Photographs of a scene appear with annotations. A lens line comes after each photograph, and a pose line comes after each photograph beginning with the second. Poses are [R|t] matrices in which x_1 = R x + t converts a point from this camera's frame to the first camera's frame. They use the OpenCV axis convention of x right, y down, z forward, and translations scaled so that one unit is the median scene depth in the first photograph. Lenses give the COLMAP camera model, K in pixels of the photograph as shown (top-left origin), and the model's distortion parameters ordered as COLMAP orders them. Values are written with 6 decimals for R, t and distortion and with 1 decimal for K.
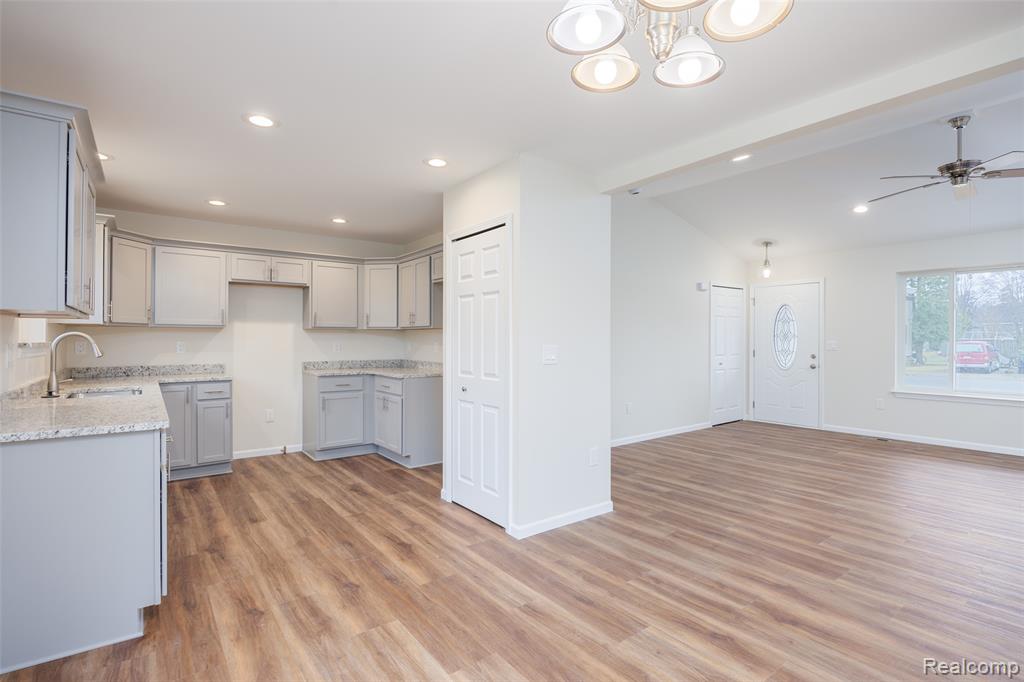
lens RADIAL K [[495.6, 0, 513.3], [0, 495.6, 339.2], [0, 0, 1]] dist [-0.013151, -0.000448]
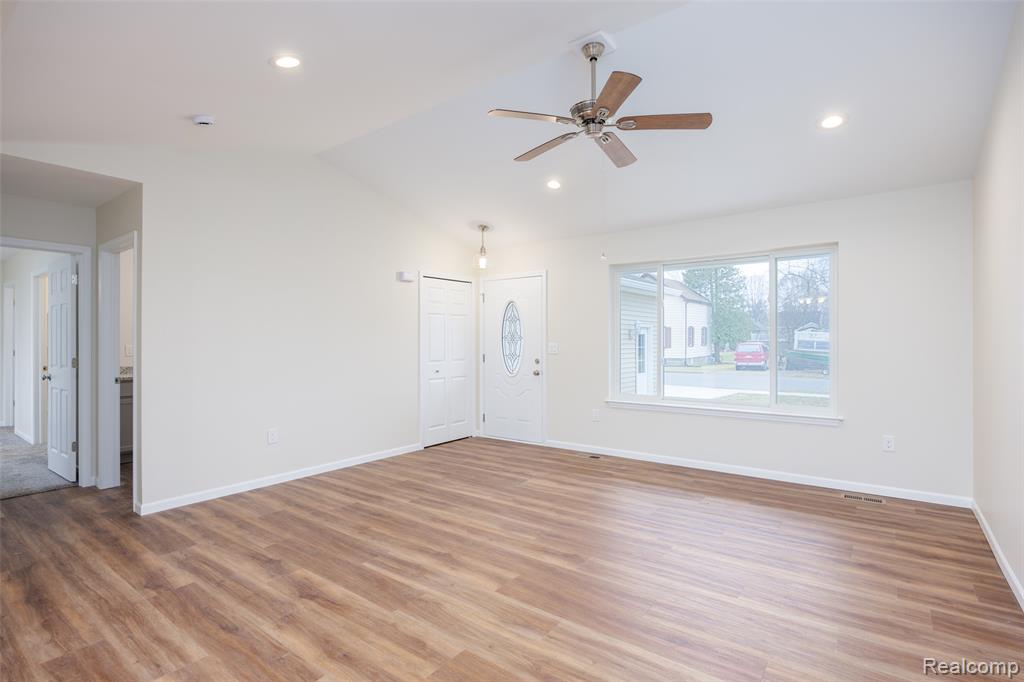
lens RADIAL K [[495.6, 0, 514.4], [0, 495.6, 343.2], [0, 0, 1]] dist [-0.013151, -0.000448]
pose [[0.961877, -0.005189, 0.273435, 0.661727], [0.004554, 0.999985, 0.002955, 0.001358], [-0.273446, -0.001597, 0.961886, 0.348819]]
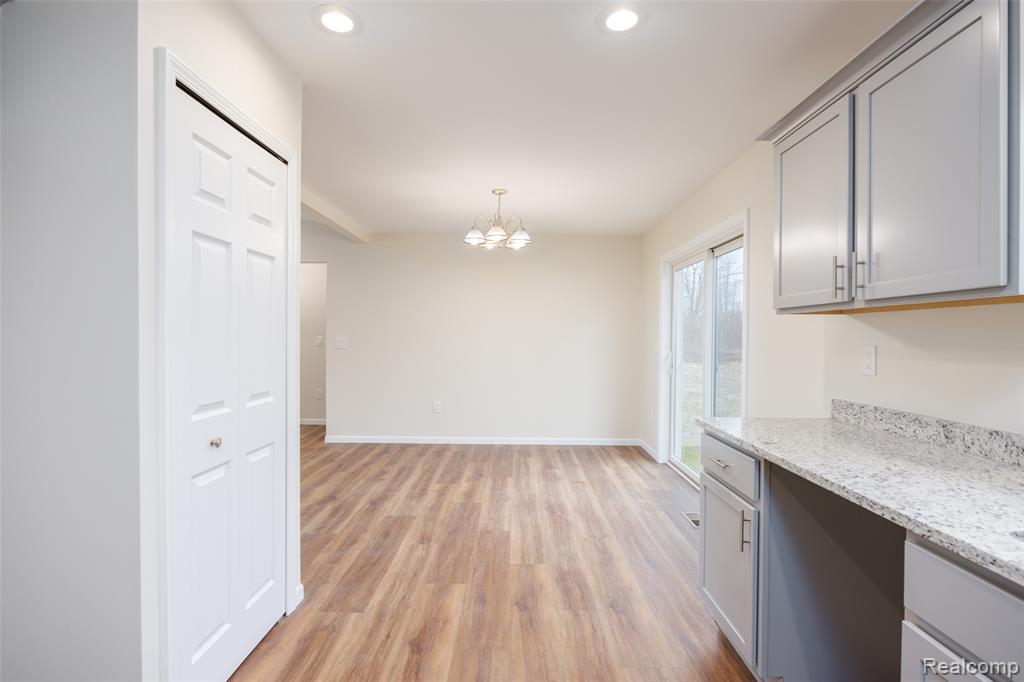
lens RADIAL K [[495.6, 0, 512.6], [0, 495.6, 338.3], [0, 0, 1]] dist [-0.013151, -0.000448]
pose [[-0.794235, -0.011927, 0.607494, -0.661481], [-0.009957, 0.999929, 0.006614, -0.002423], [-0.607529, -0.000796, -0.794297, 1.330487]]
